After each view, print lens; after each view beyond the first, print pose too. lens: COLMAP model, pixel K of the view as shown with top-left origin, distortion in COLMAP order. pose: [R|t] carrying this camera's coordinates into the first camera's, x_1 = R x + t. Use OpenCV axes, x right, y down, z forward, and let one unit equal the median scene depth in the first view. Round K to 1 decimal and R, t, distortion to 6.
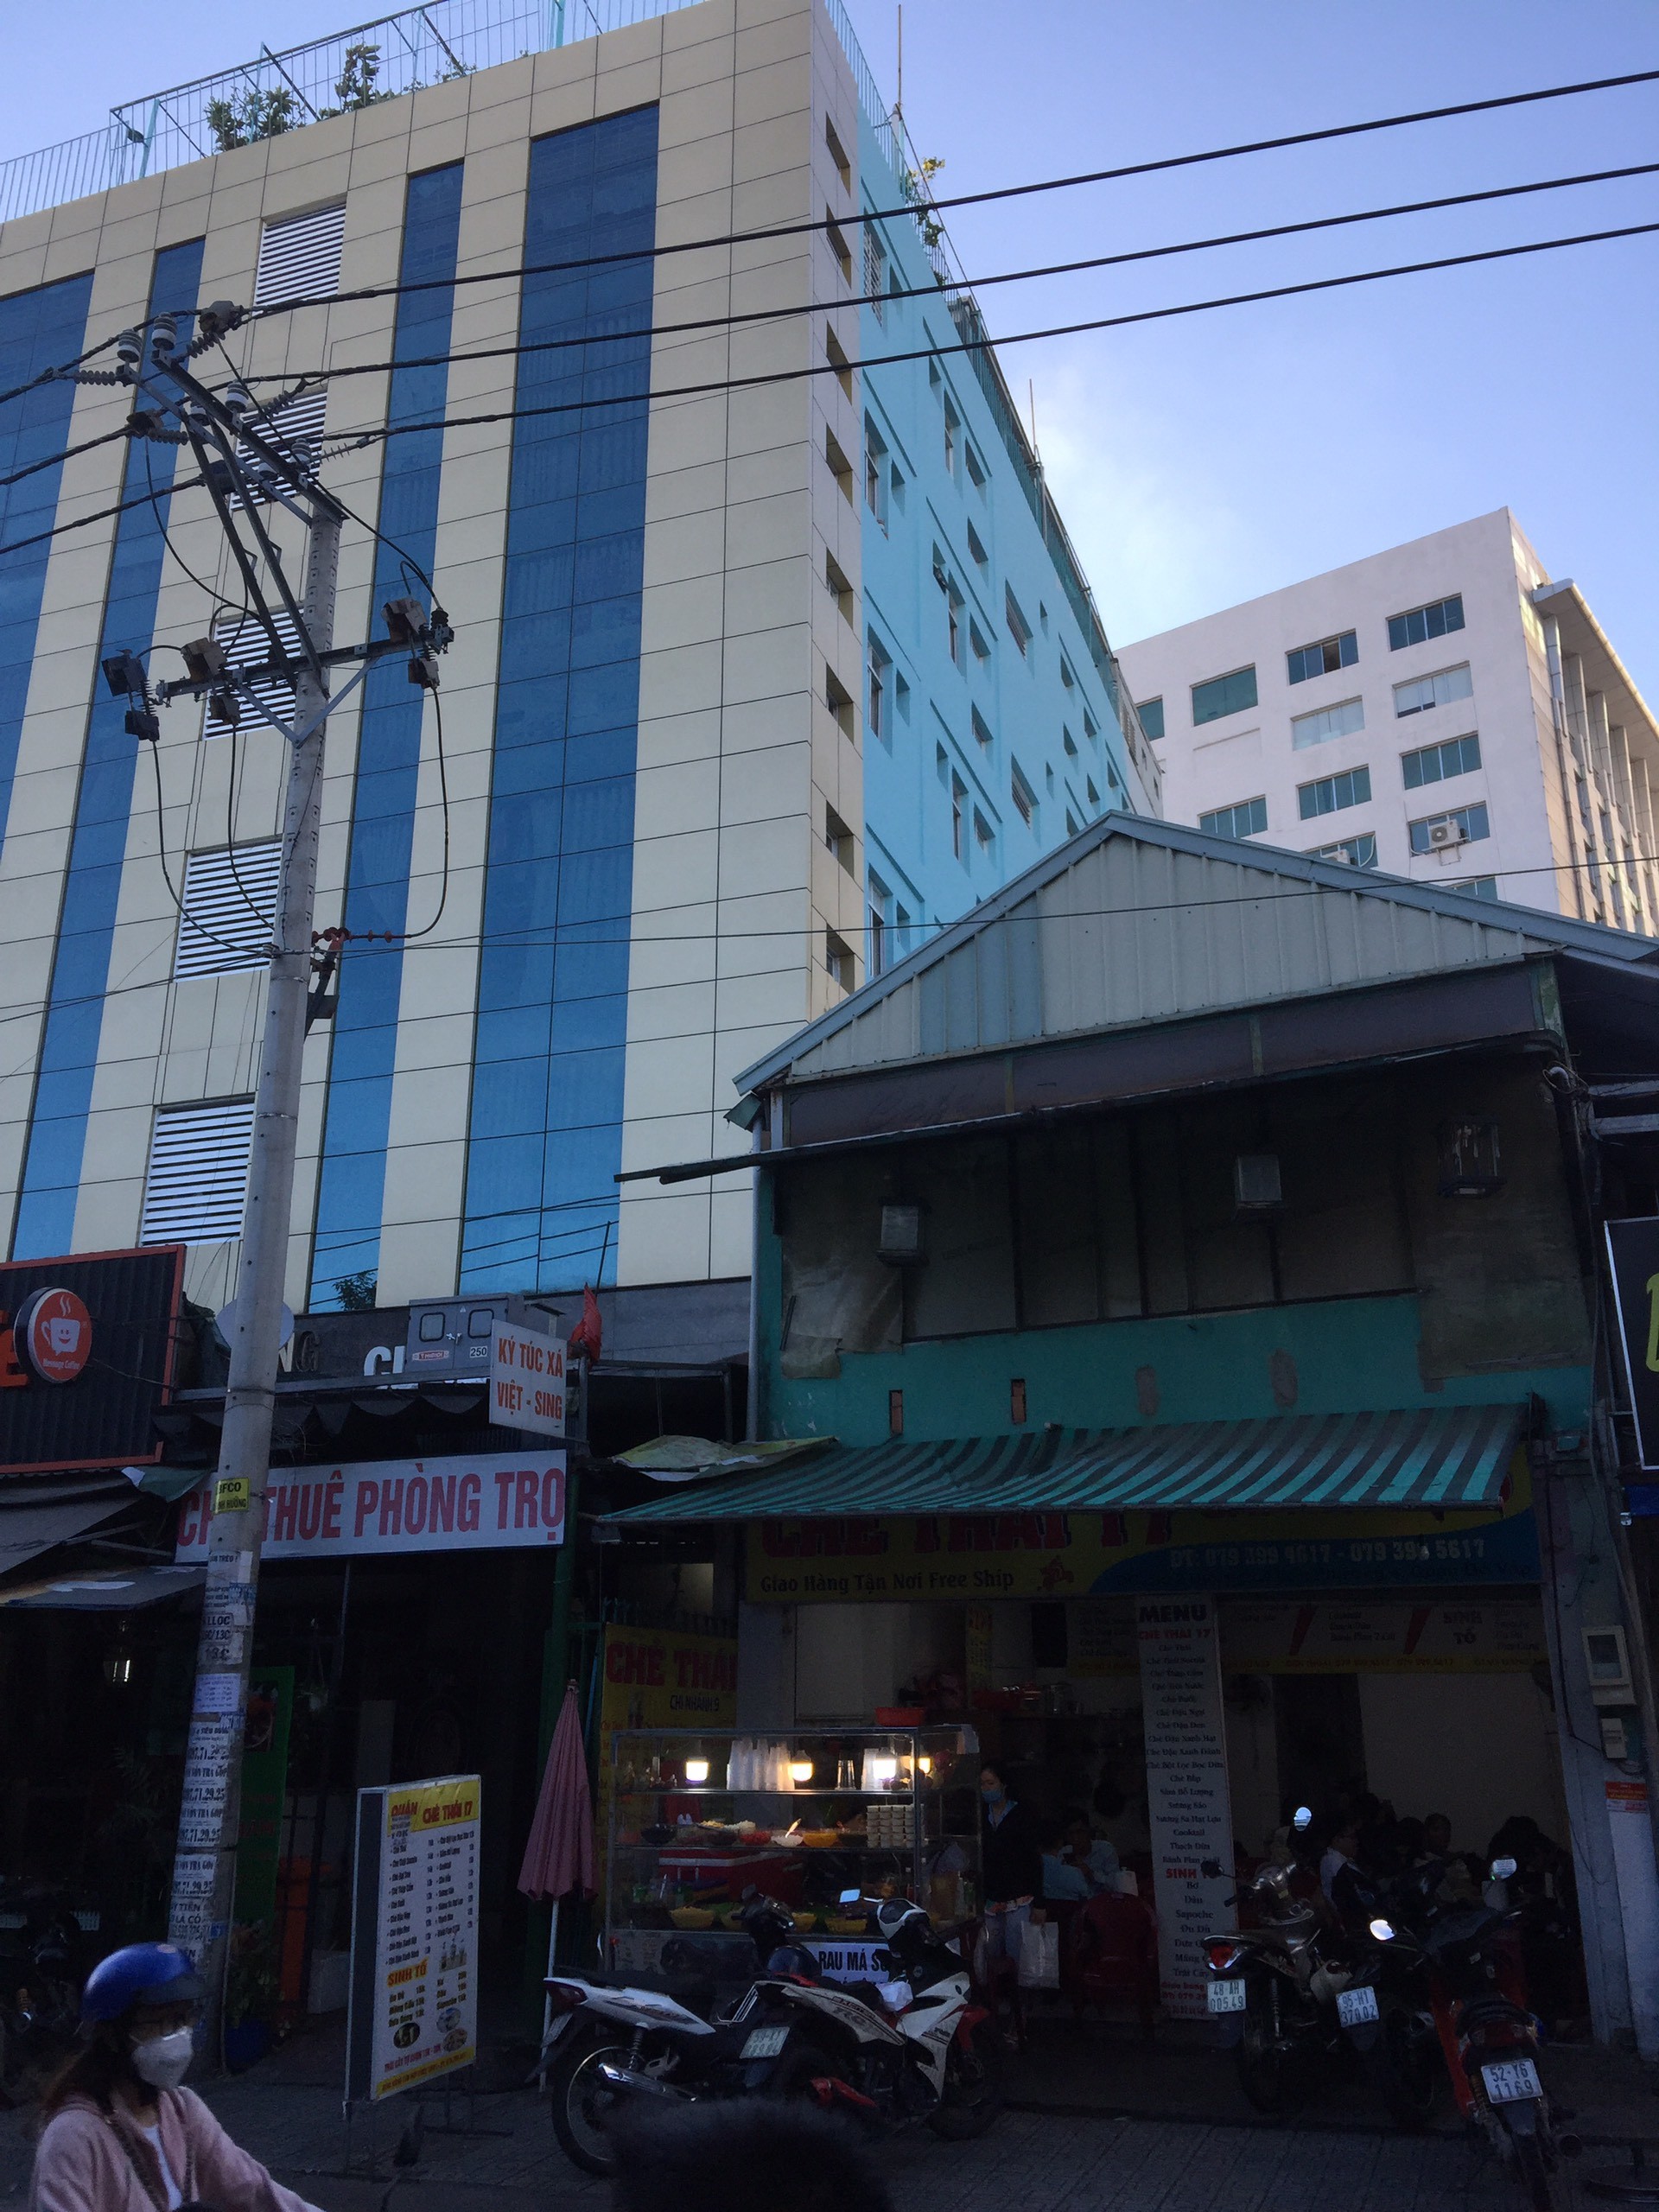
lens RADIAL K [[1879.9, 0, 829.5], [0, 1879.9, 1106.0], [0, 0, 1]] dist [0.005948, 0.002078]
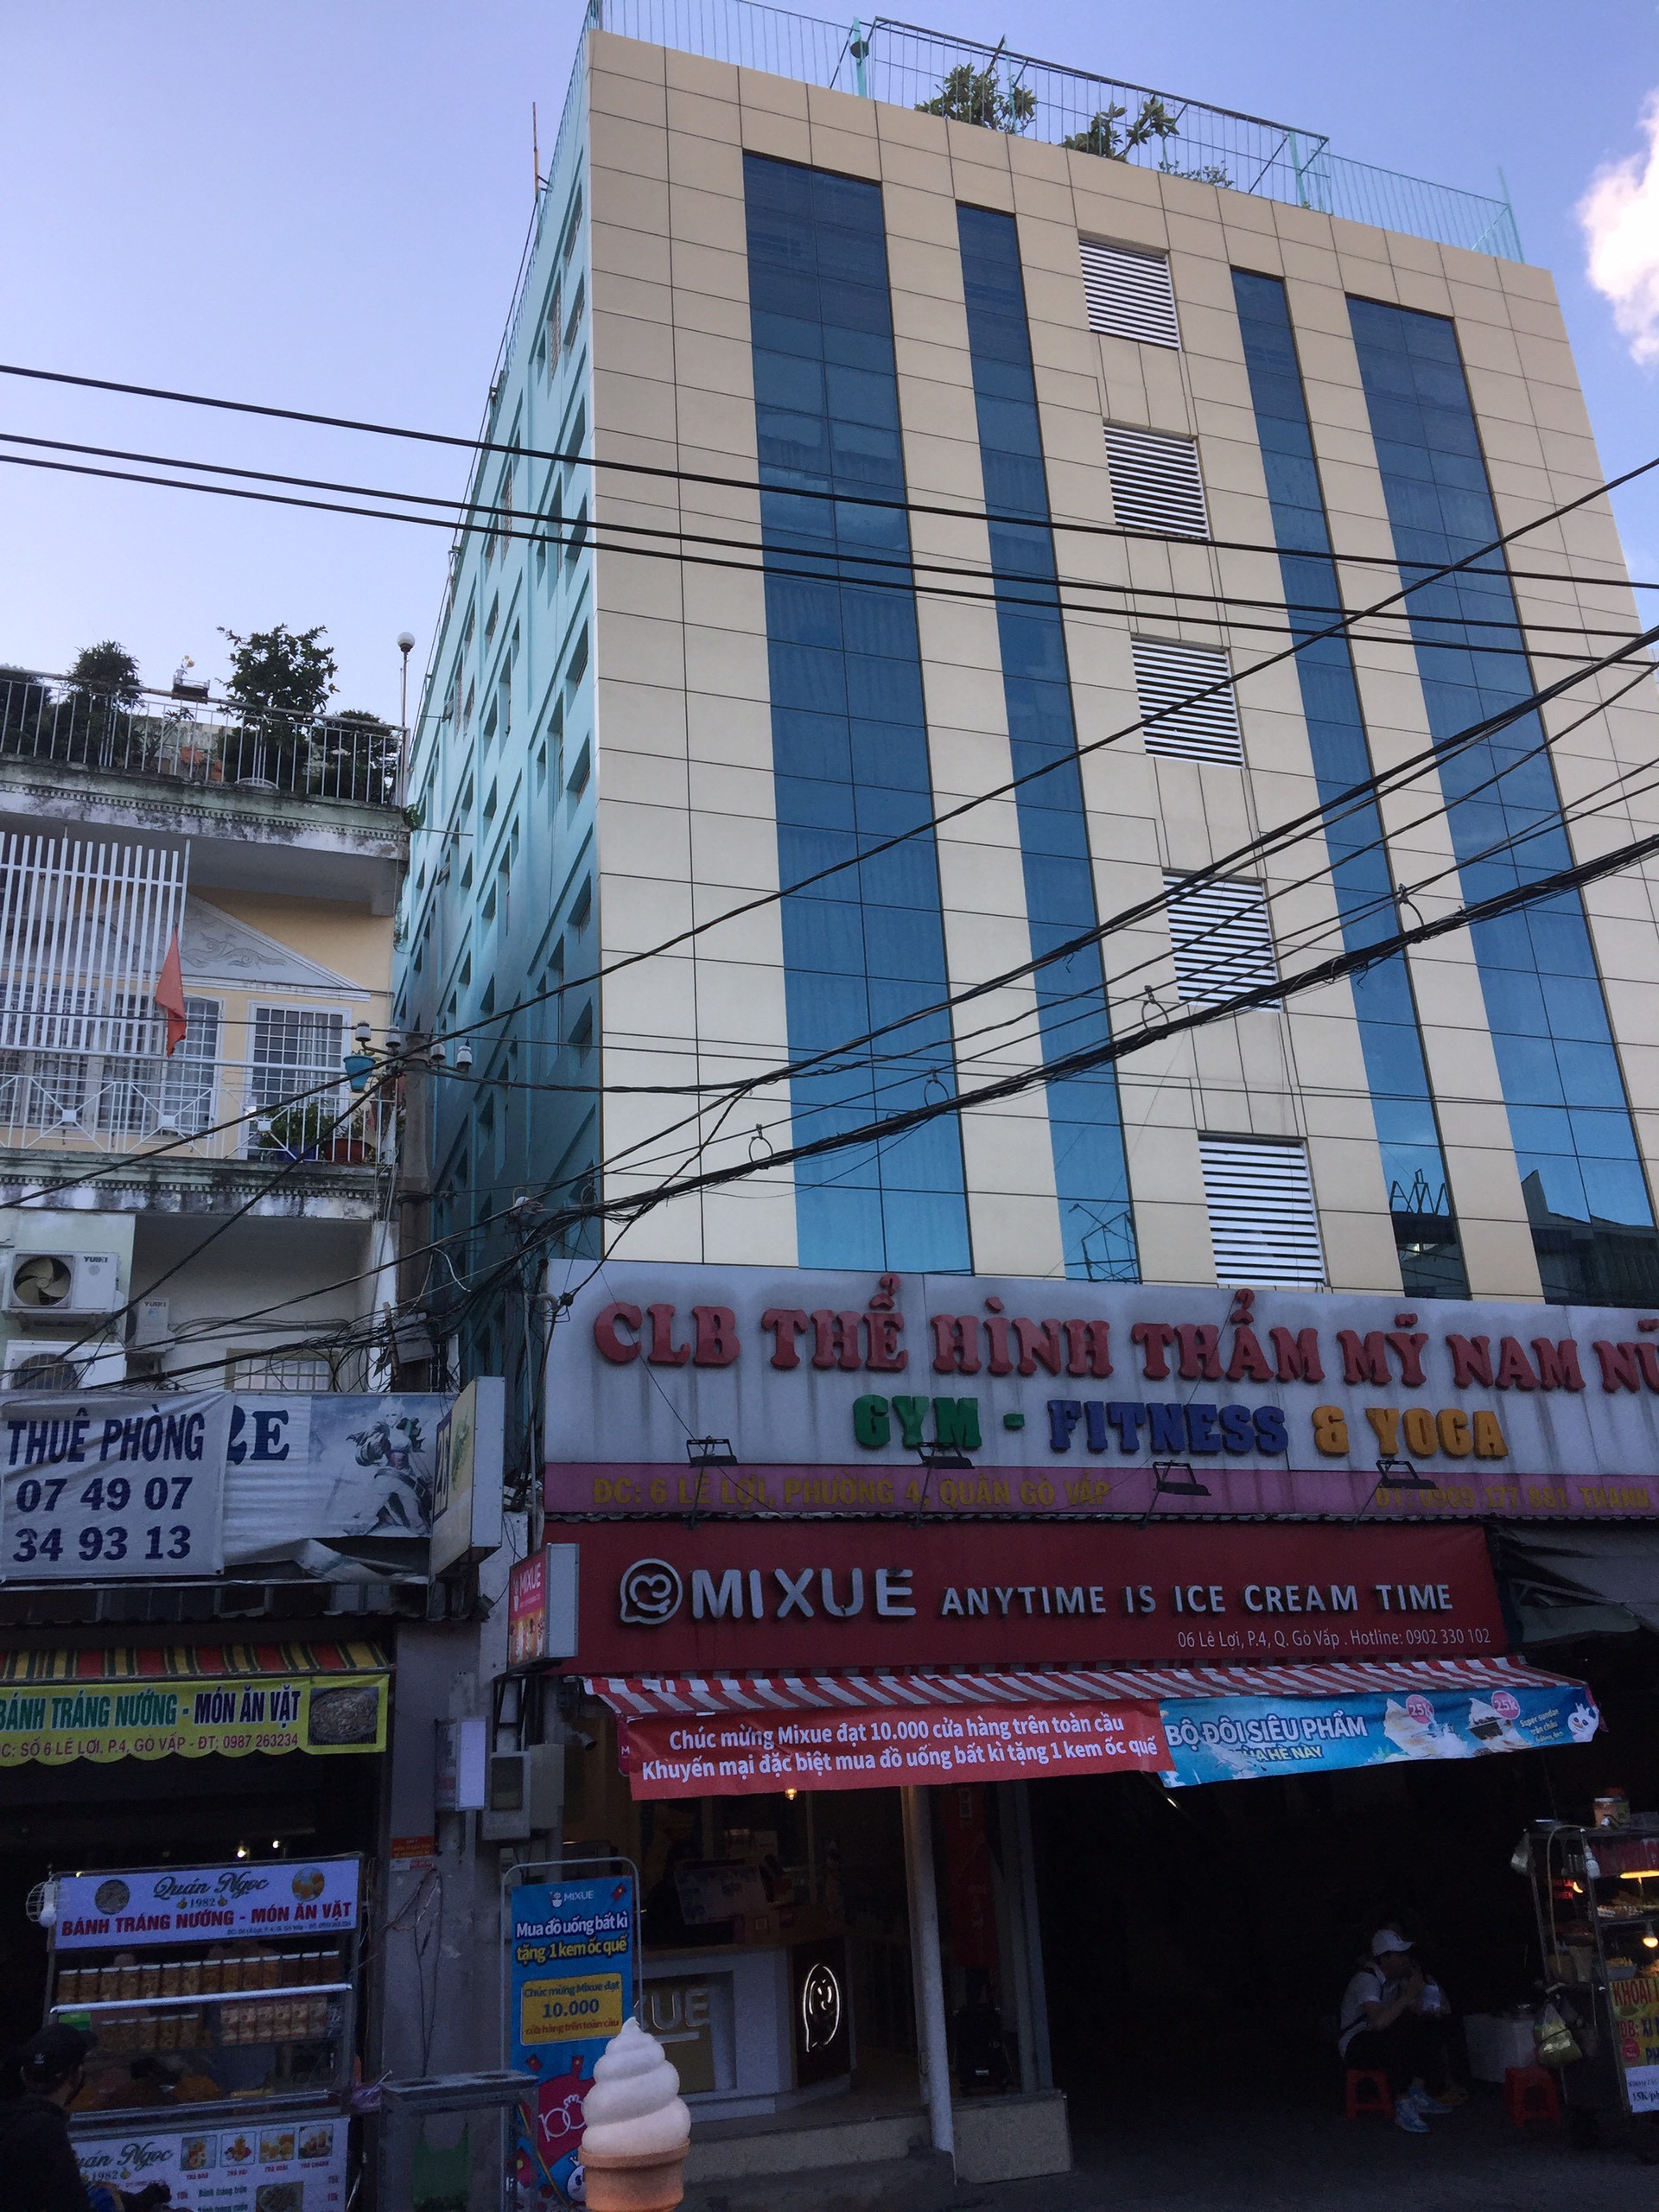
lens RADIAL K [[1879.9, 0, 829.5], [0, 1879.9, 1106.0], [0, 0, 1]] dist [0.005948, 0.002078]
pose [[0.795140, 0.176312, 0.580229, -0.934736], [-0.139850, 0.984325, -0.107454, 0.101769], [-0.590080, 0.004296, 0.807334, 0.306483]]
